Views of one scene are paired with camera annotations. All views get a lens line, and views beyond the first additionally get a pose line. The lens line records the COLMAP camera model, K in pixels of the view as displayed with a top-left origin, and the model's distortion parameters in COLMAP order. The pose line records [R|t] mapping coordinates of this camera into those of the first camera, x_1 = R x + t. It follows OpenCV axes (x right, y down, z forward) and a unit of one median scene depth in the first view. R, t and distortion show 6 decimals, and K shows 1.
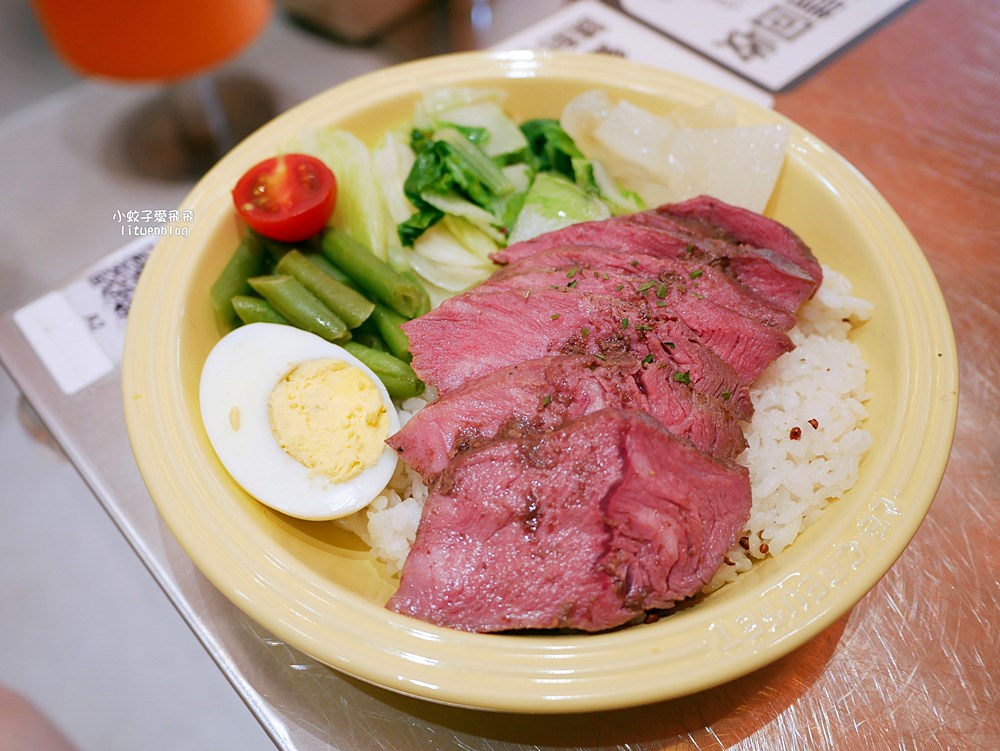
lens RADIAL K [[814.1, 0, 500.0], [0, 814.1, 375.5], [0, 0, 1]] dist [0.005851, 0.001001]
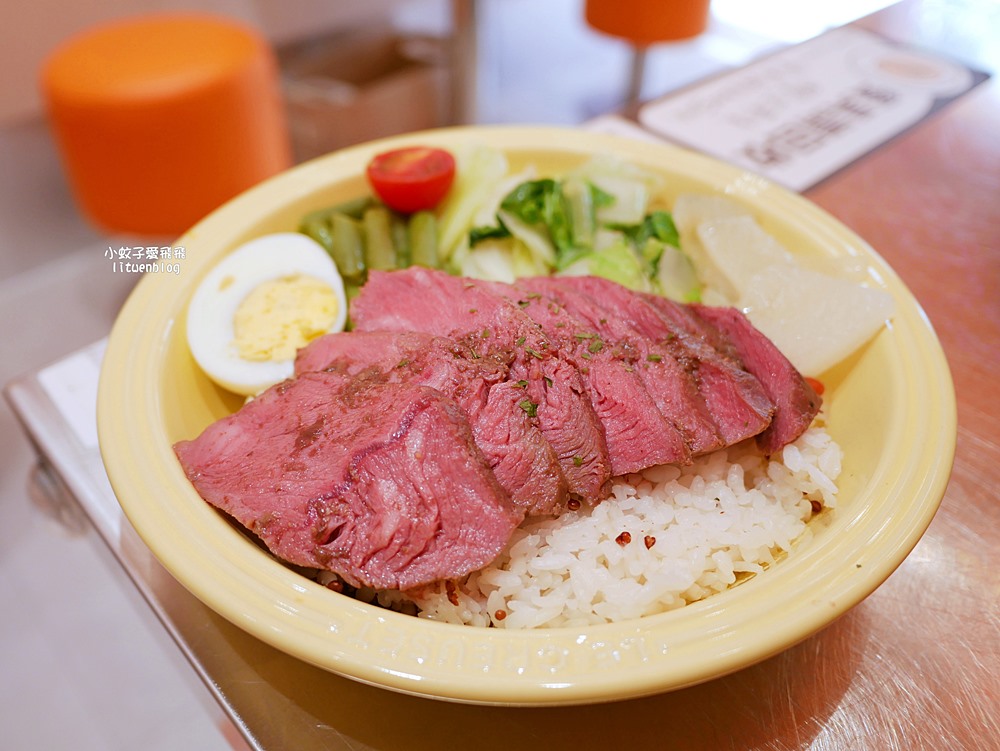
lens RADIAL K [[814.1, 0, 500.0], [0, 814.1, 375.5], [0, 0, 1]] dist [0.005851, 0.001001]
pose [[0.781962, 0.425380, -0.455617, 0.546539], [-0.511013, 0.856045, -0.077803, 0.054277], [0.356932, 0.293665, 0.886769, 0.132945]]
